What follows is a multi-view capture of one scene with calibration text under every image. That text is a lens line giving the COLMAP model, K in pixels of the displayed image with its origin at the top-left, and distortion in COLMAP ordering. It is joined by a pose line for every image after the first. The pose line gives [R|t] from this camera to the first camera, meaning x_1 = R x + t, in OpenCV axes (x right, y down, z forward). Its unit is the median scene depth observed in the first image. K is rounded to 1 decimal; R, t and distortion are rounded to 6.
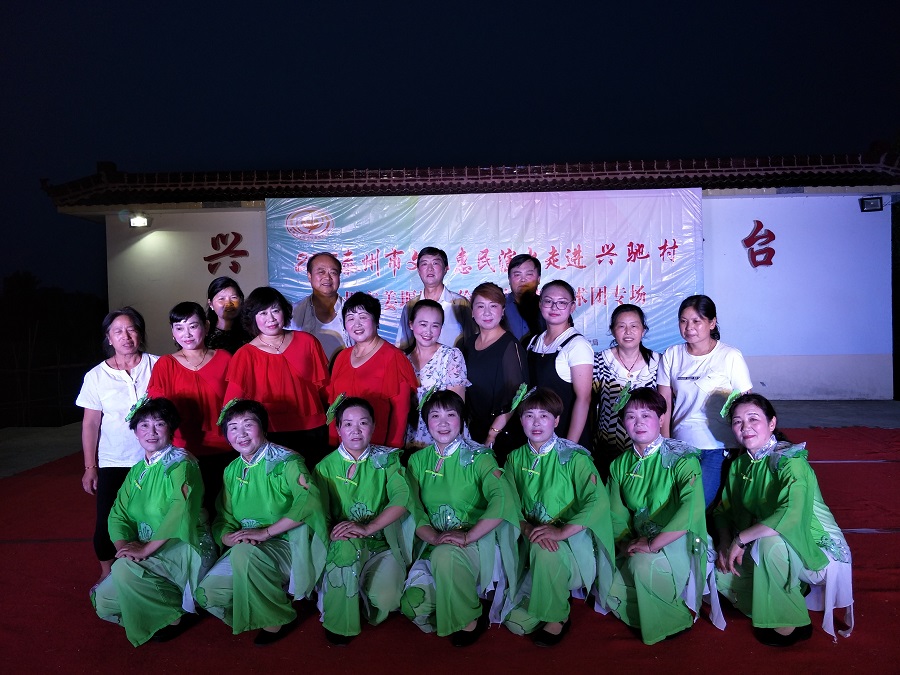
lens RADIAL K [[776.4, 0, 450.0], [0, 776.4, 337.5], [0, 0, 1]] dist [0.100533, -0.132099]
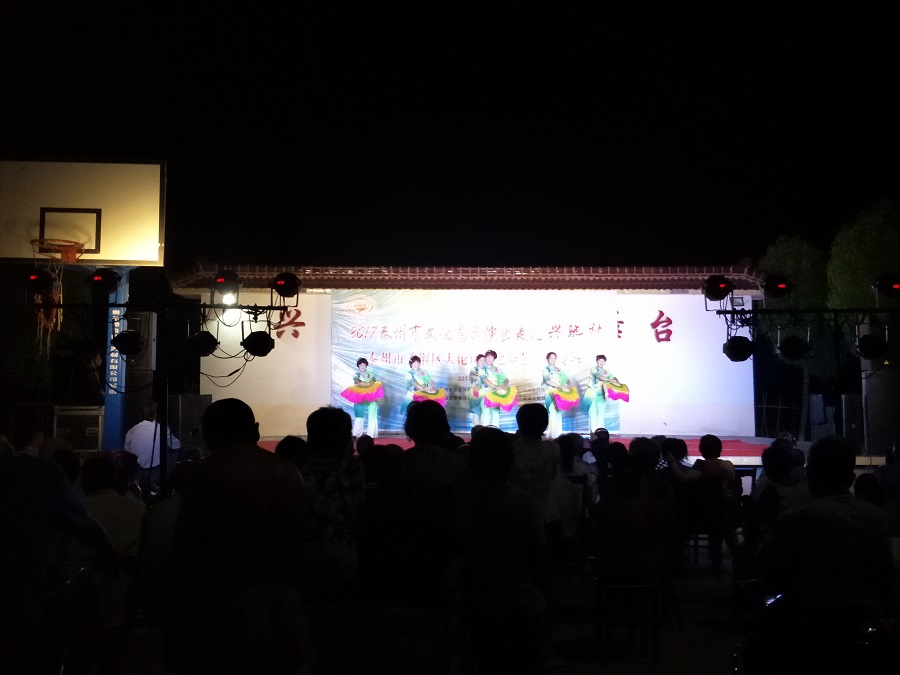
lens RADIAL K [[628.9, 0, 467.0], [0, 628.9, 314.7], [0, 0, 1]] dist [0.053179, -0.057367]
pose [[0.998800, 0.024479, 0.042423, -0.016492], [-0.019066, 0.992149, -0.123598, 0.010676], [-0.045116, 0.122641, 0.991425, -0.147006]]
